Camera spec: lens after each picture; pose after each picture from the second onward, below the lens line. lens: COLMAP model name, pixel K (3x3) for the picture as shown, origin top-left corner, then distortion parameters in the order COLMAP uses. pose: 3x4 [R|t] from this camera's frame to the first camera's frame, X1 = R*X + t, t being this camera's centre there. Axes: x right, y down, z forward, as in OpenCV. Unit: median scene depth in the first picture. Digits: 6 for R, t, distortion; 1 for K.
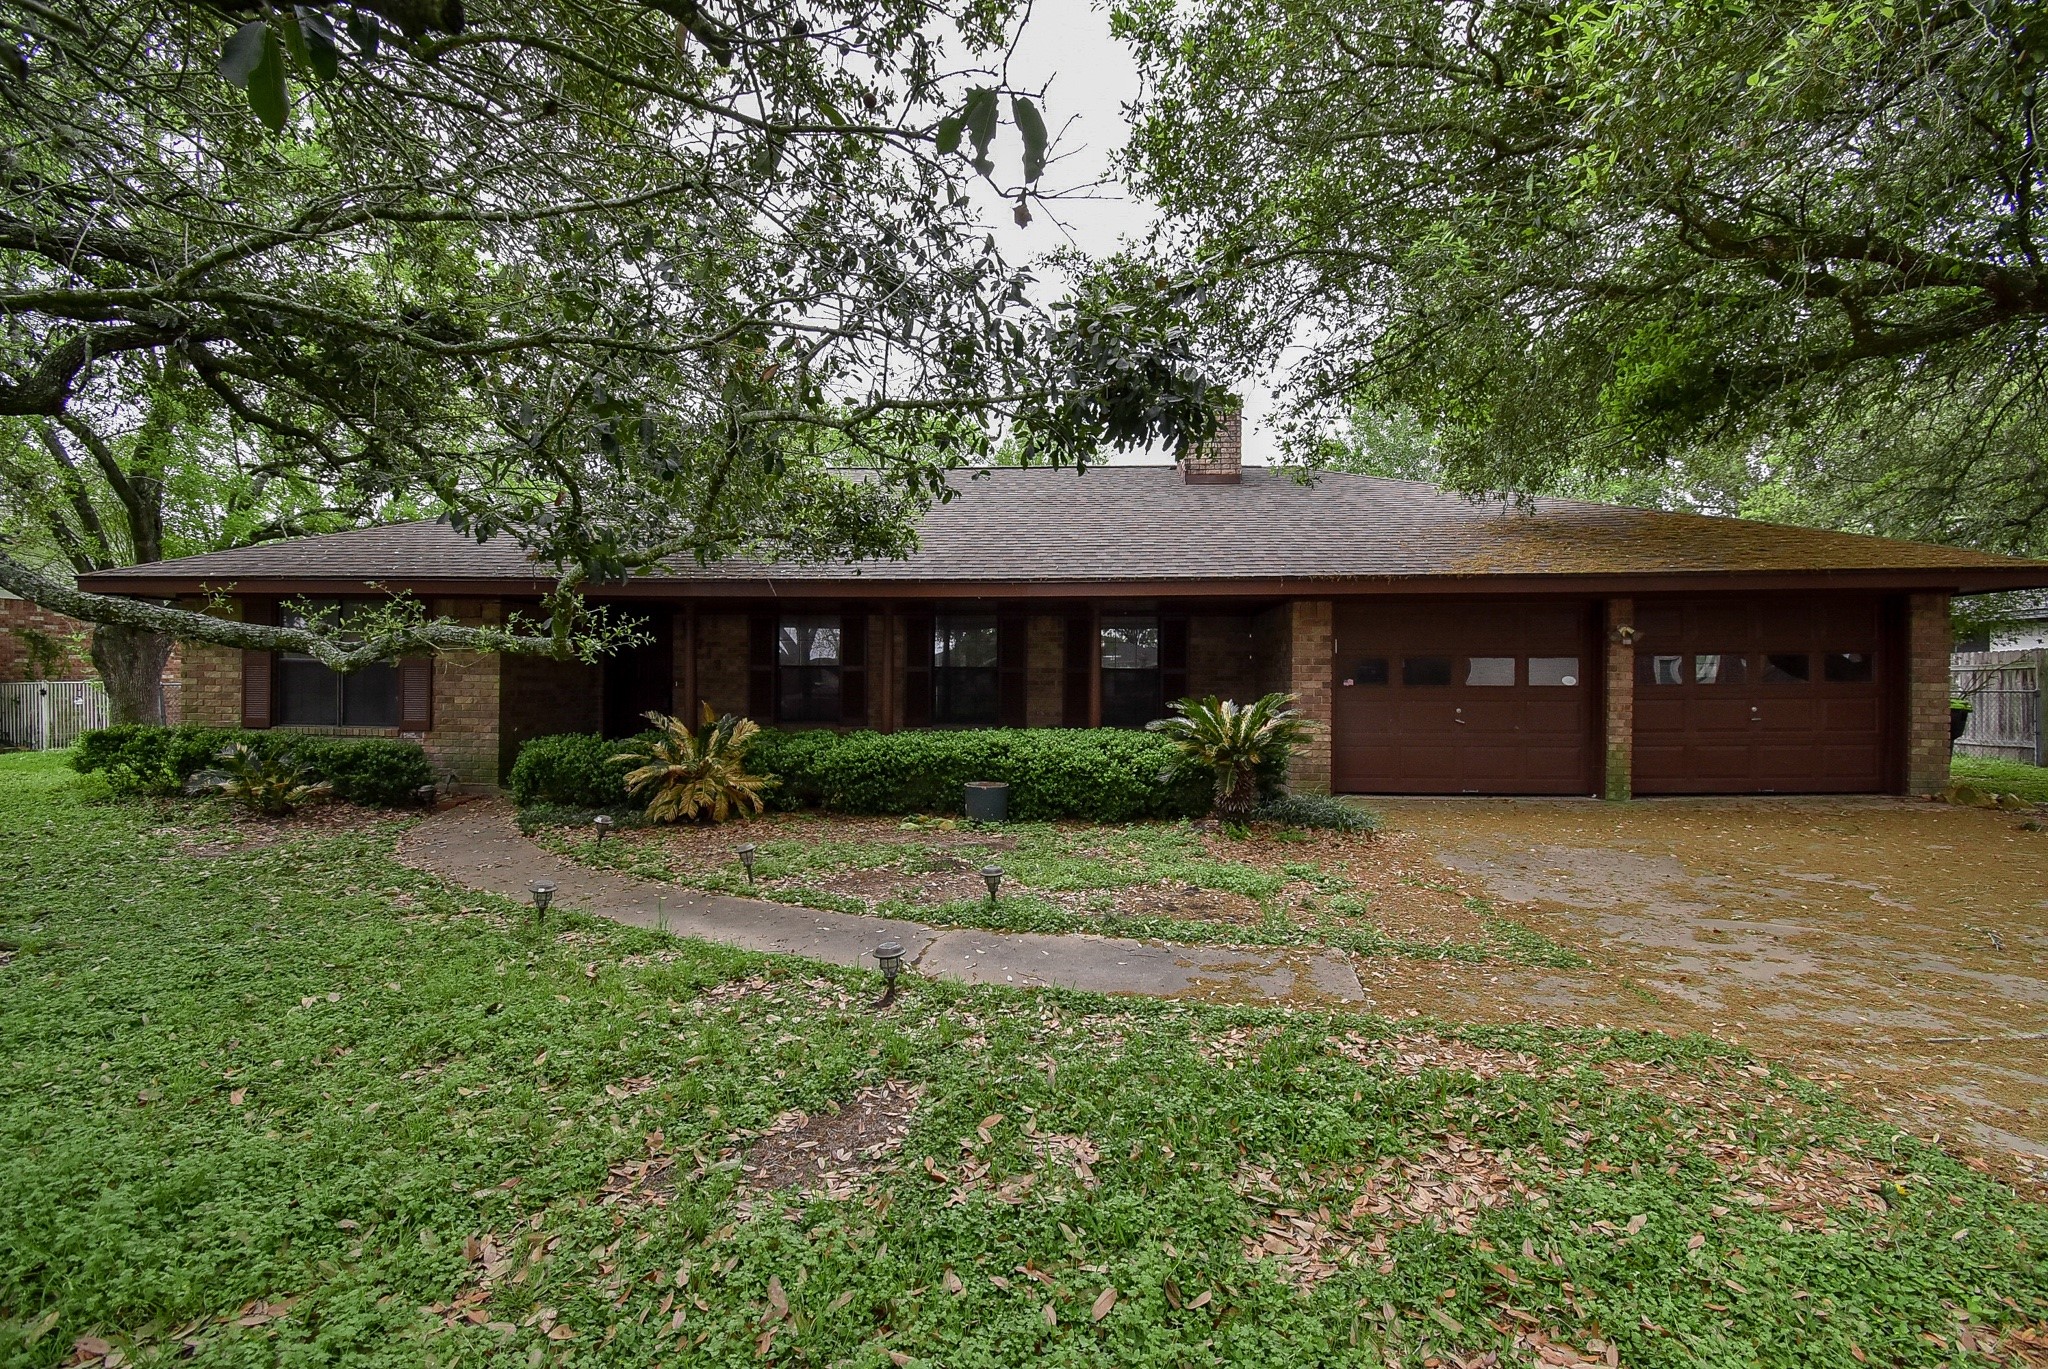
lens RADIAL K [[900.0, 0, 1023.5], [0, 900.0, 681.4], [0, 0, 1]] dist [0.014544, -0.021001]
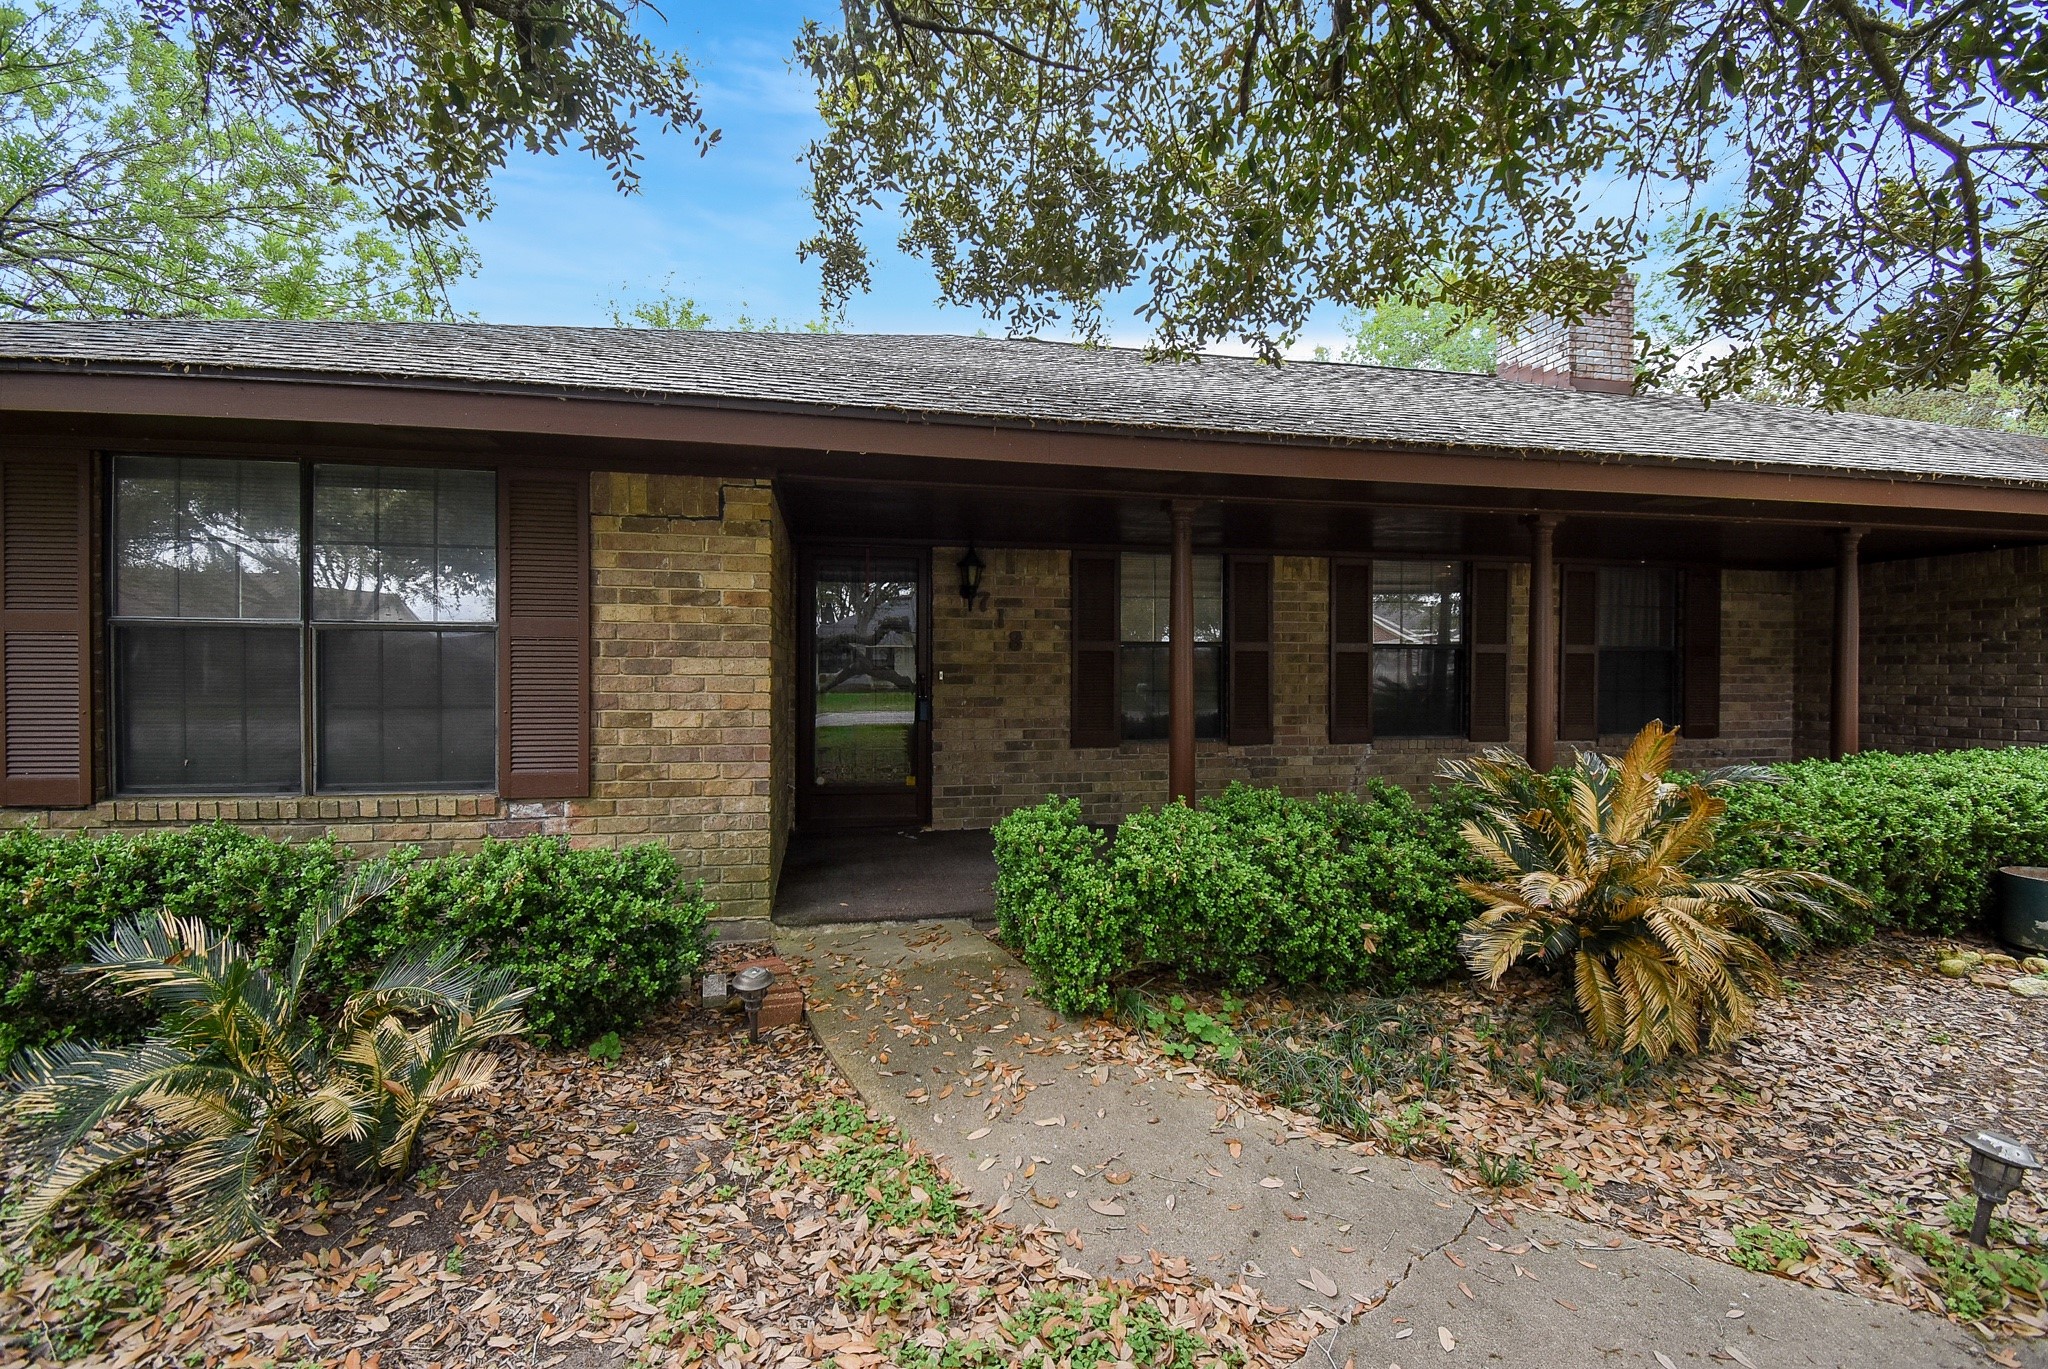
lens RADIAL K [[902.9, 0, 1024.0], [0, 902.9, 684.5], [0, 0, 1]] dist [0.015716, -0.019849]
pose [[0.962043, -0.011178, 0.272670, -0.638004], [0.005877, 0.999778, 0.020251, -0.002883], [-0.272836, -0.017880, 0.961894, 0.614082]]
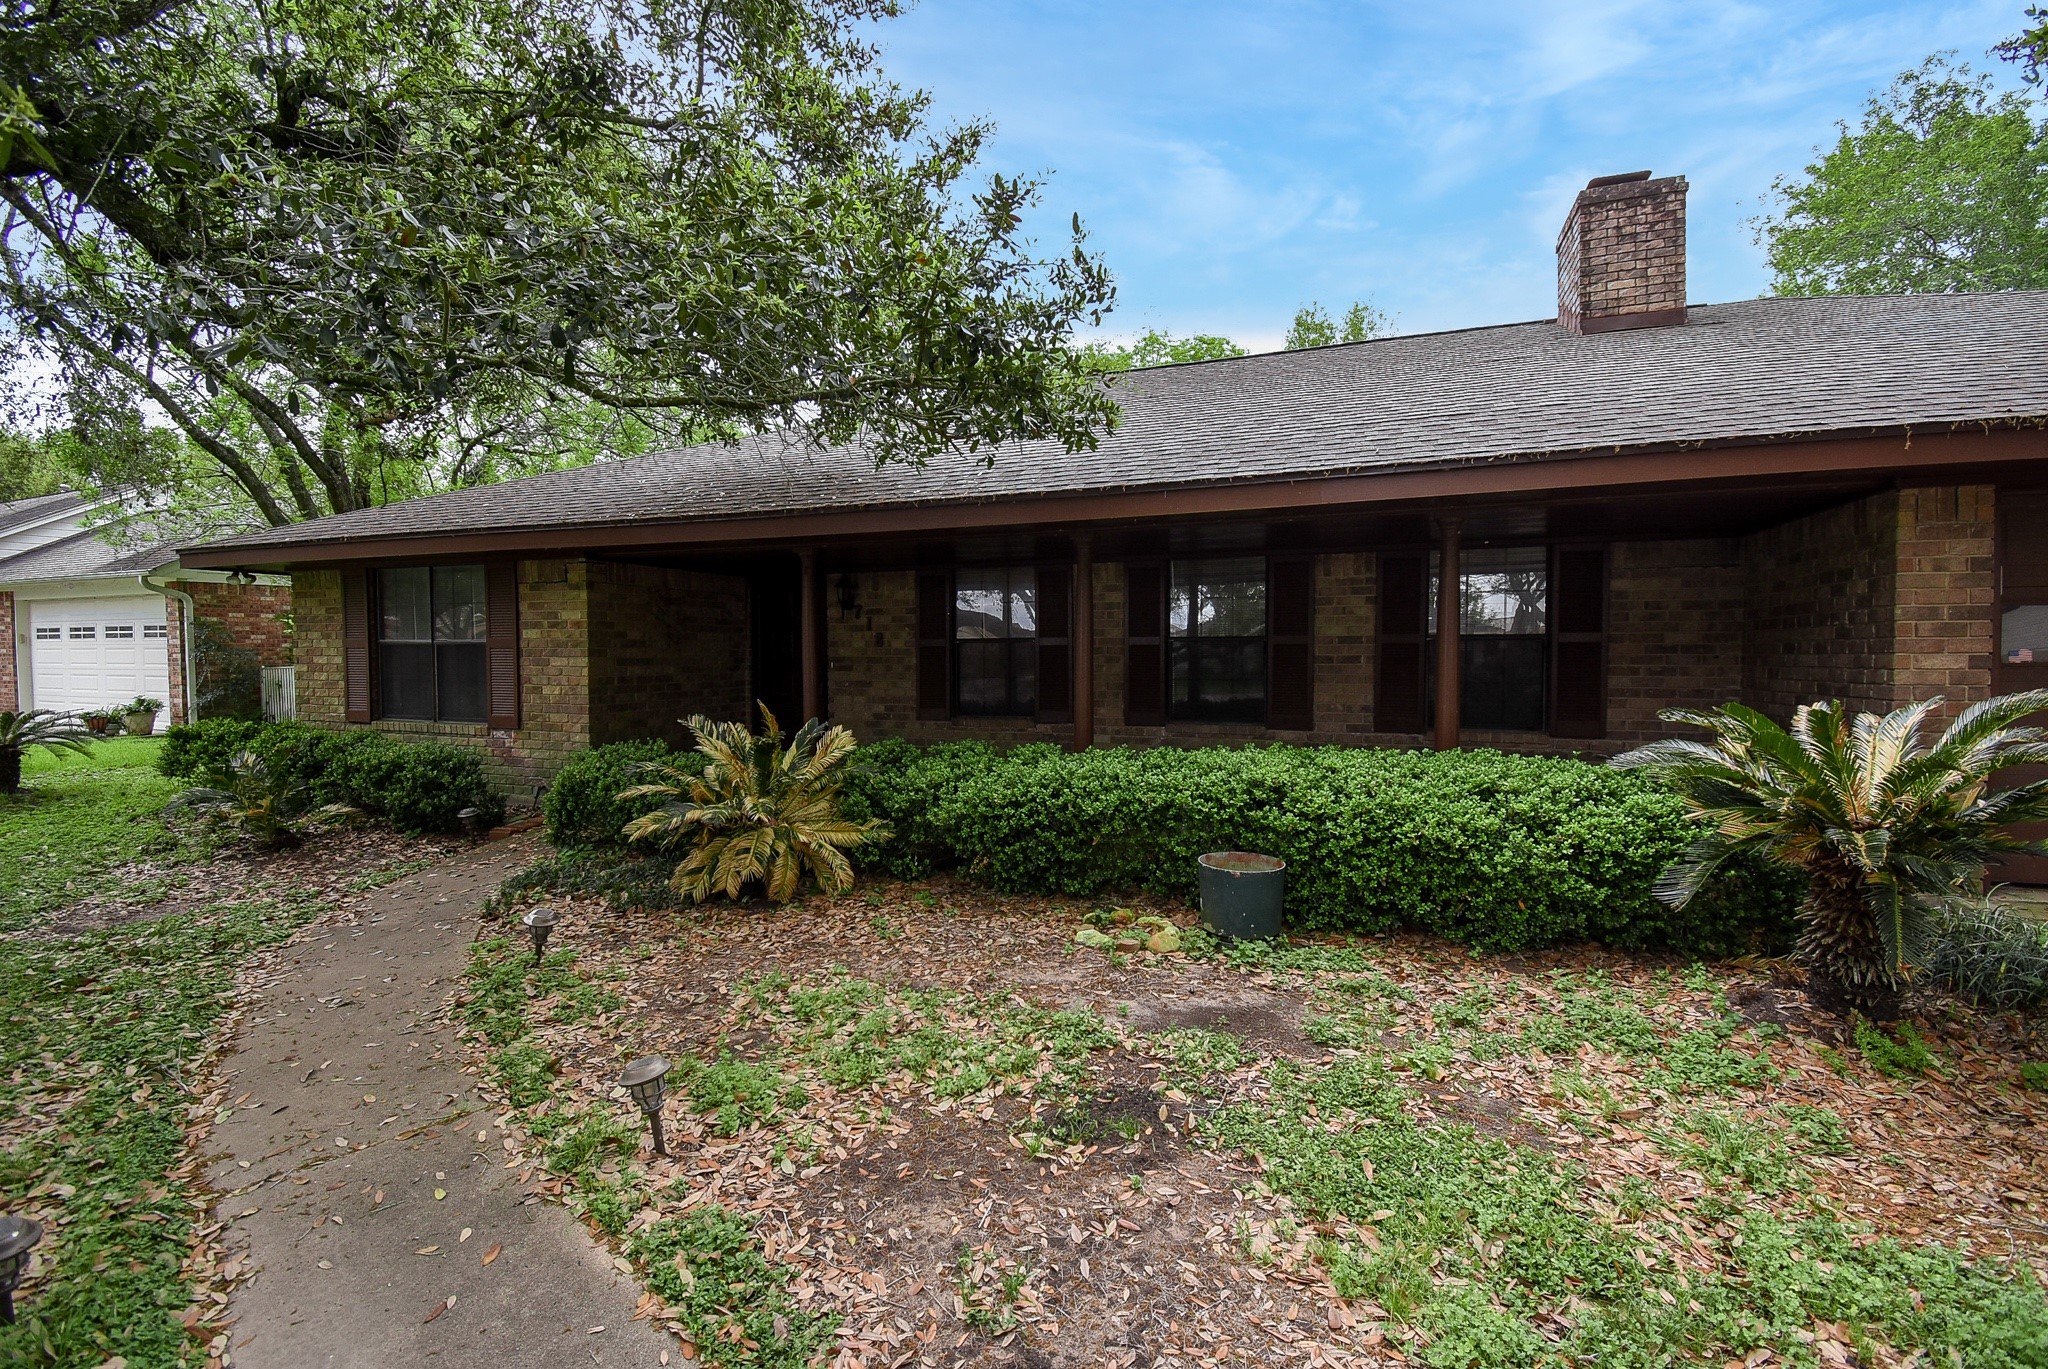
lens RADIAL K [[900.0, 0, 1023.5], [0, 900.0, 681.4], [0, 0, 1]] dist [0.014544, -0.021001]
pose [[0.955920, -0.002193, -0.293618, -0.007229], [0.011974, 0.999431, 0.031518, -0.006828], [0.293382, -0.033645, 0.955403, 0.417622]]
